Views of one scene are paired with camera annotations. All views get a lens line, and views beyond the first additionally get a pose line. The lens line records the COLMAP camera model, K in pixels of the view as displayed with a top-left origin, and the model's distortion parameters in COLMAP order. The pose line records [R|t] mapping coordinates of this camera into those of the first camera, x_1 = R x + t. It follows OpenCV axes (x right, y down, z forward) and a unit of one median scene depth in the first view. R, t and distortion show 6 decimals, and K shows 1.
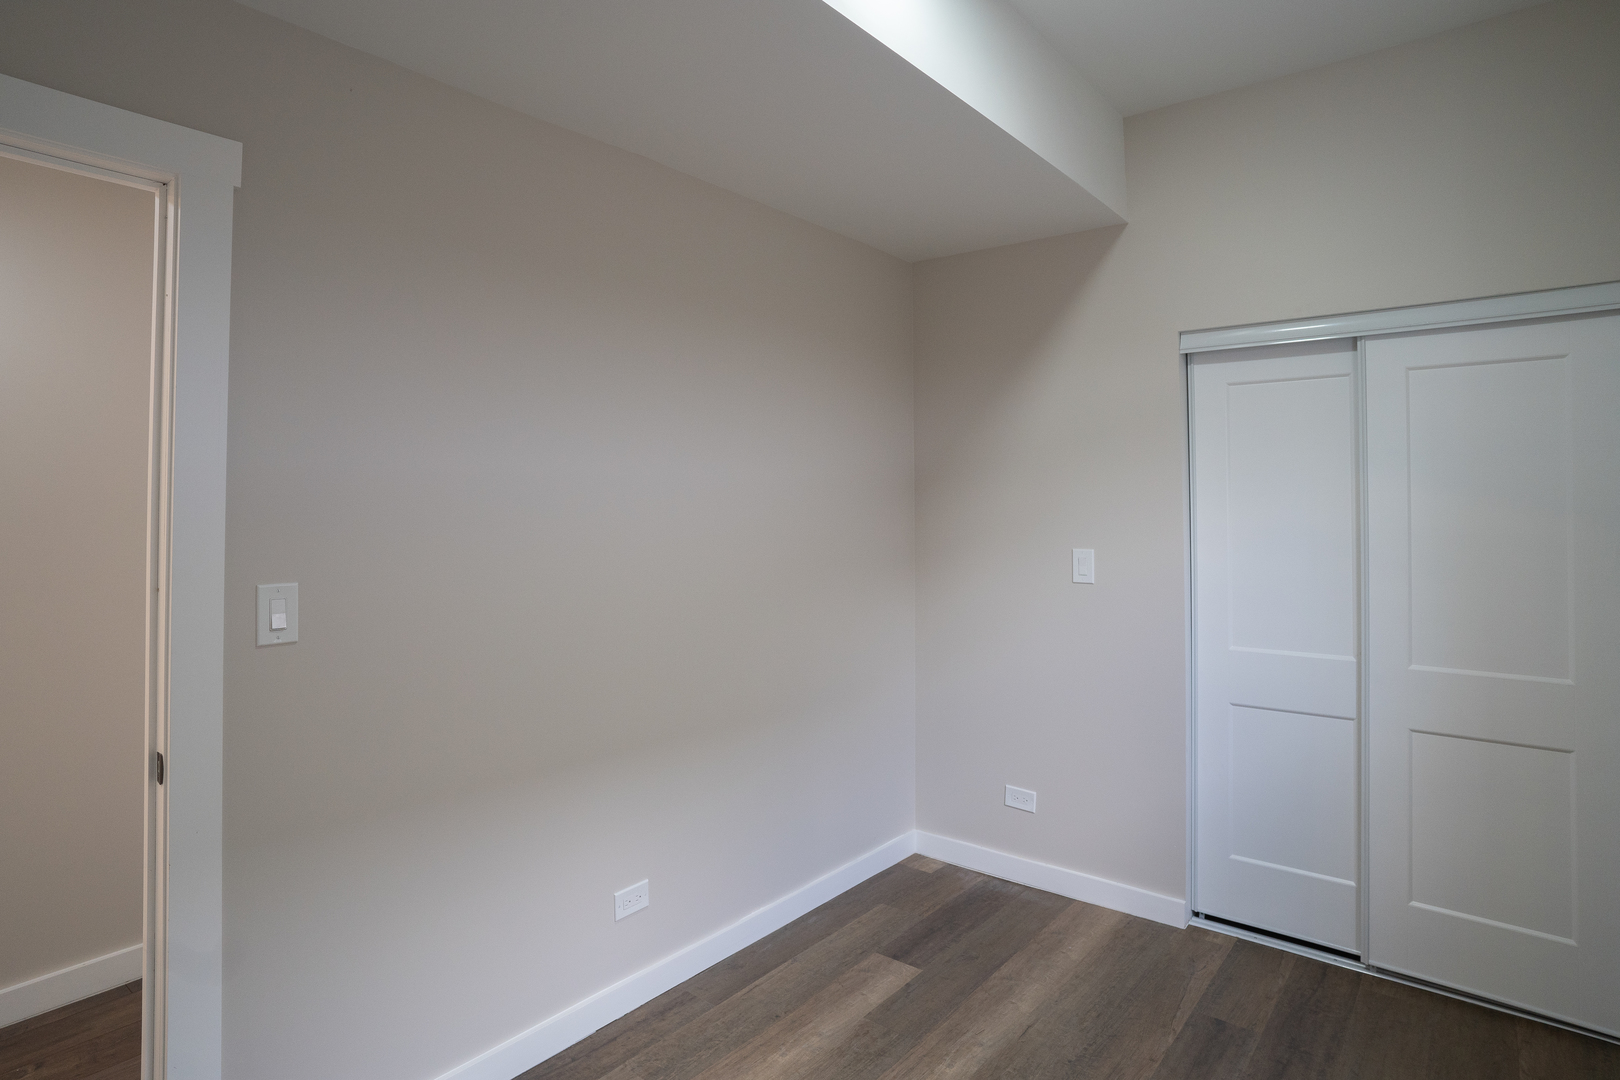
lens RADIAL K [[899.1, 0, 806.9], [0, 899.1, 484.8], [0, 0, 1]] dist [-0.075513, 0.042955]
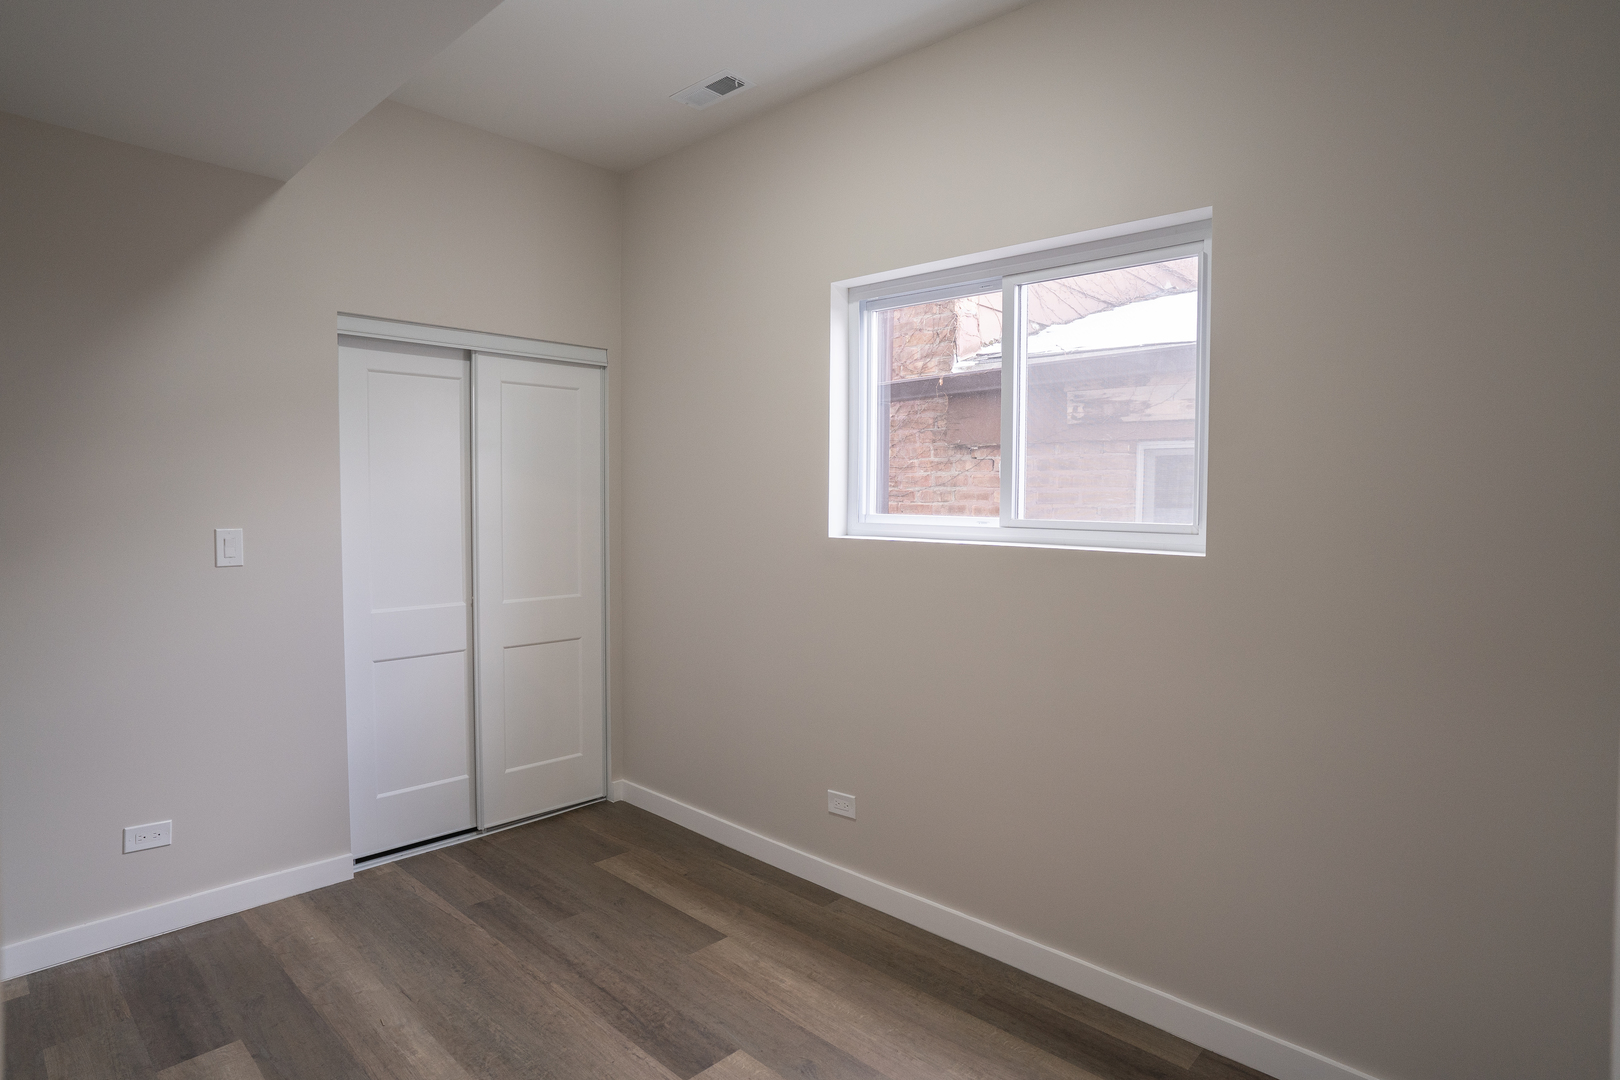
lens RADIAL K [[865.2, 0, 809.1], [0, 865.2, 533.6], [0, 0, 1]] dist [-0.072473, 0.042562]
pose [[0.064541, -0.045079, 0.996896, -0.585869], [-0.029921, 0.998443, 0.047086, 0.023194], [-0.997466, -0.032868, 0.063092, 0.425212]]
